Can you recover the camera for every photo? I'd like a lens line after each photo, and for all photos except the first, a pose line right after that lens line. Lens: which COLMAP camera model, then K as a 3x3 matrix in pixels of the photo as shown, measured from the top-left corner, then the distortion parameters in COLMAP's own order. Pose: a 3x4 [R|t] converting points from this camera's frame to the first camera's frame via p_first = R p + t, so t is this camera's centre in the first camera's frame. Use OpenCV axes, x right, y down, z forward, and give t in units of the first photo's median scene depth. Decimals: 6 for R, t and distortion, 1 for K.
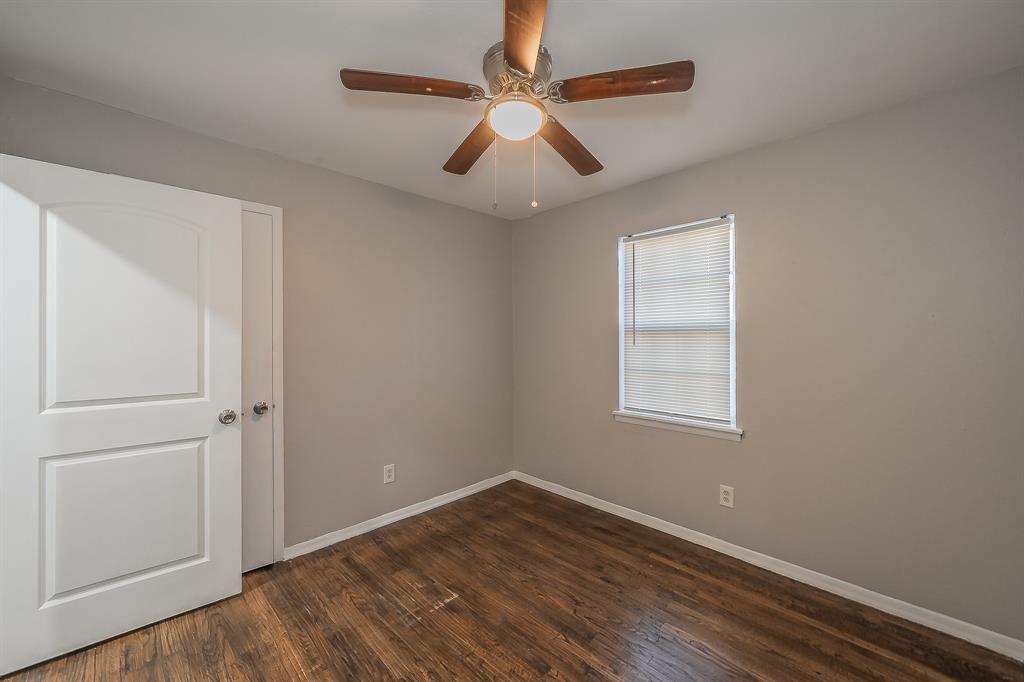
lens RADIAL K [[391.0, 0, 512.0], [0, 391.0, 341.0], [0, 0, 1]] dist [-0.000655, -0.000058]
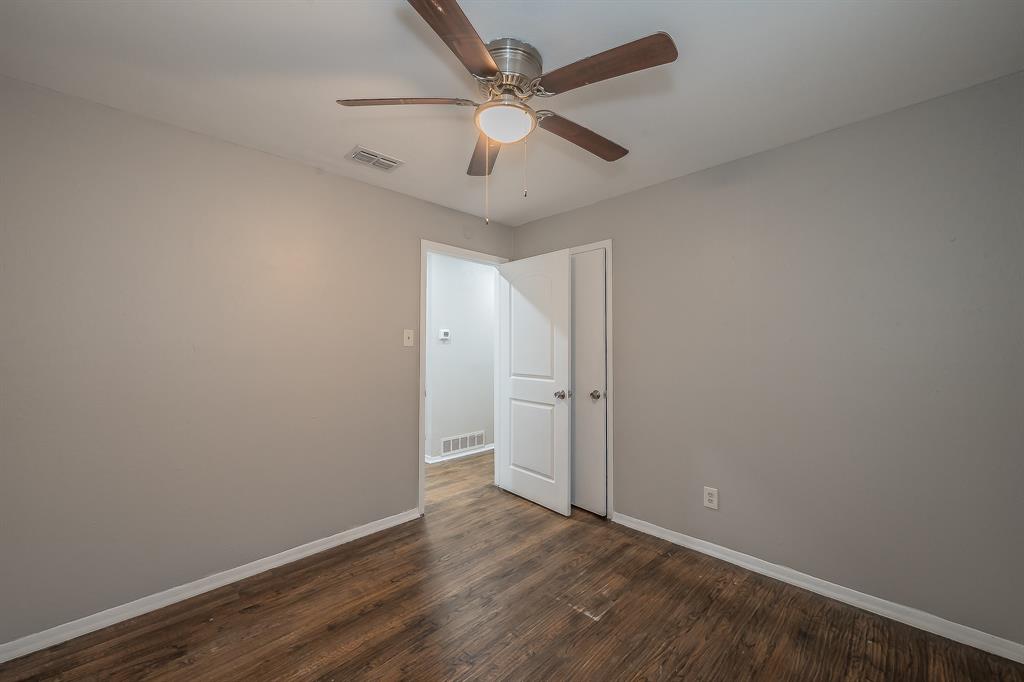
lens RADIAL K [[390.4, 0, 512.0], [0, 390.4, 341.0], [0, 0, 1]] dist [-0.000131, -0.000142]
pose [[0.014089, -0.009025, -0.999860, 0.722379], [-0.000446, 0.999959, -0.009032, 0.000385], [0.999901, 0.000574, 0.014084, 0.721608]]
